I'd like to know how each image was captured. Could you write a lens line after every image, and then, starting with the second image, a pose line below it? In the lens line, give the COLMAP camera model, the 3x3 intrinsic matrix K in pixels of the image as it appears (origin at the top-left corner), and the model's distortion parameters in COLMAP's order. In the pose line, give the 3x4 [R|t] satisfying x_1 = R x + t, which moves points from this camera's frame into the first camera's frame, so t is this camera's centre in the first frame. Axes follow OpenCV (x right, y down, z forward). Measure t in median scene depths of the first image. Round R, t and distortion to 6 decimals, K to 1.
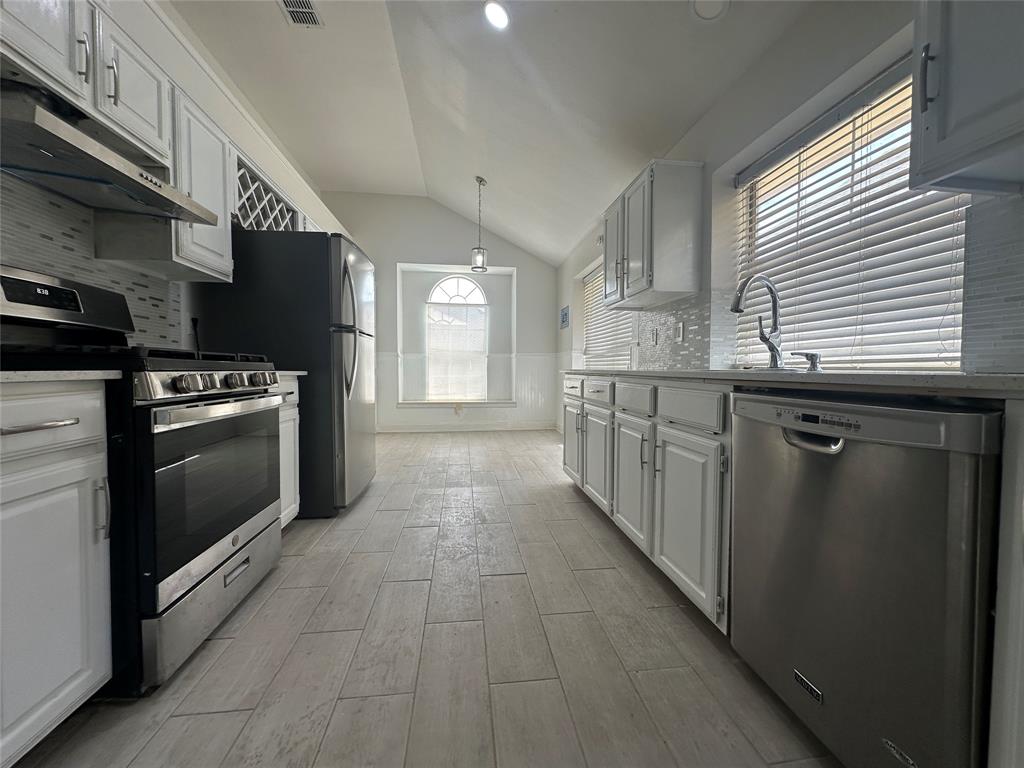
lens RADIAL K [[402.9, 0, 513.9], [0, 402.9, 380.4], [0, 0, 1]] dist [-0.007334, 0.001466]
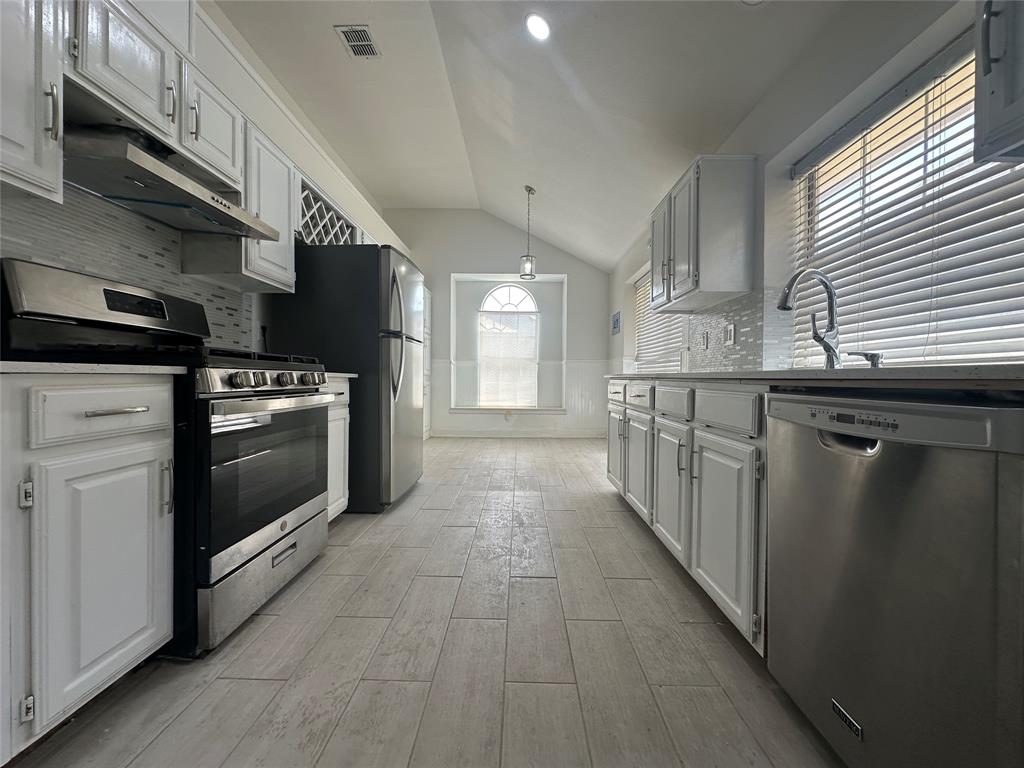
lens RADIAL K [[402.9, 0, 514.4], [0, 402.9, 380.4], [0, 0, 1]] dist [-0.007334, 0.001466]
pose [[0.990321, 0.005737, -0.138674, 0.064677], [-0.008735, 0.999741, -0.021024, 0.018411], [0.138518, 0.022032, 0.990115, -0.002274]]
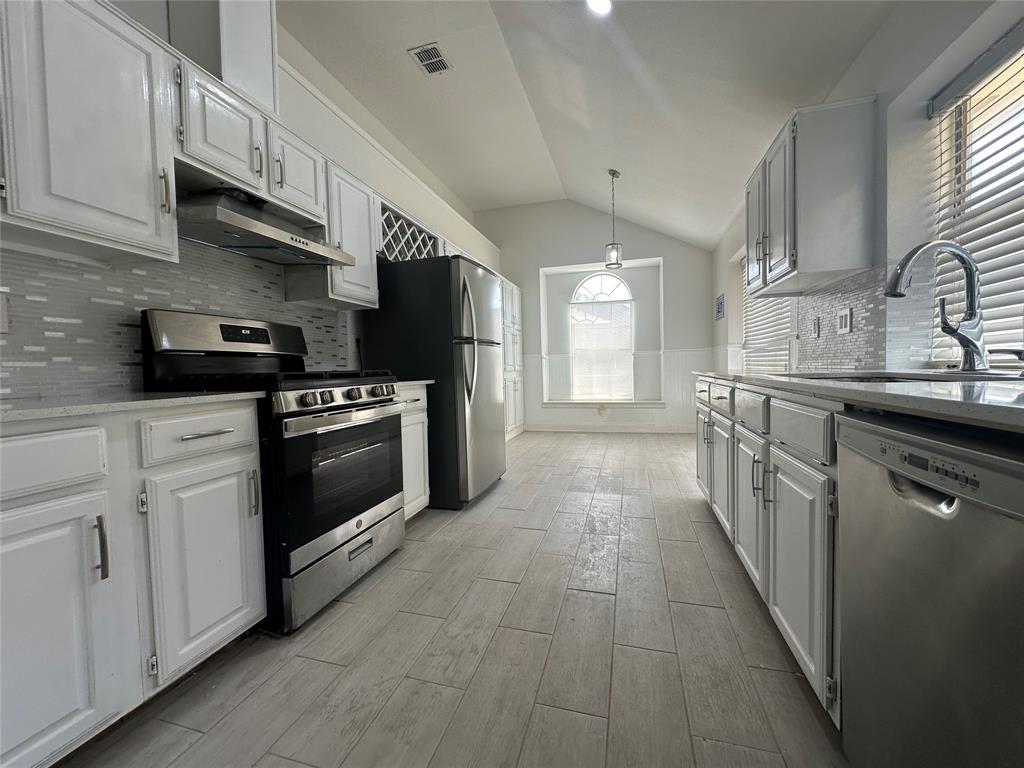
lens RADIAL K [[402.9, 0, 515.0], [0, 402.9, 380.9], [0, 0, 1]] dist [-0.007334, 0.001466]
pose [[0.920358, -0.014045, -0.390825, 0.197014], [0.018159, 0.999812, 0.006832, -0.032595], [0.390656, -0.013385, 0.920440, 0.050896]]
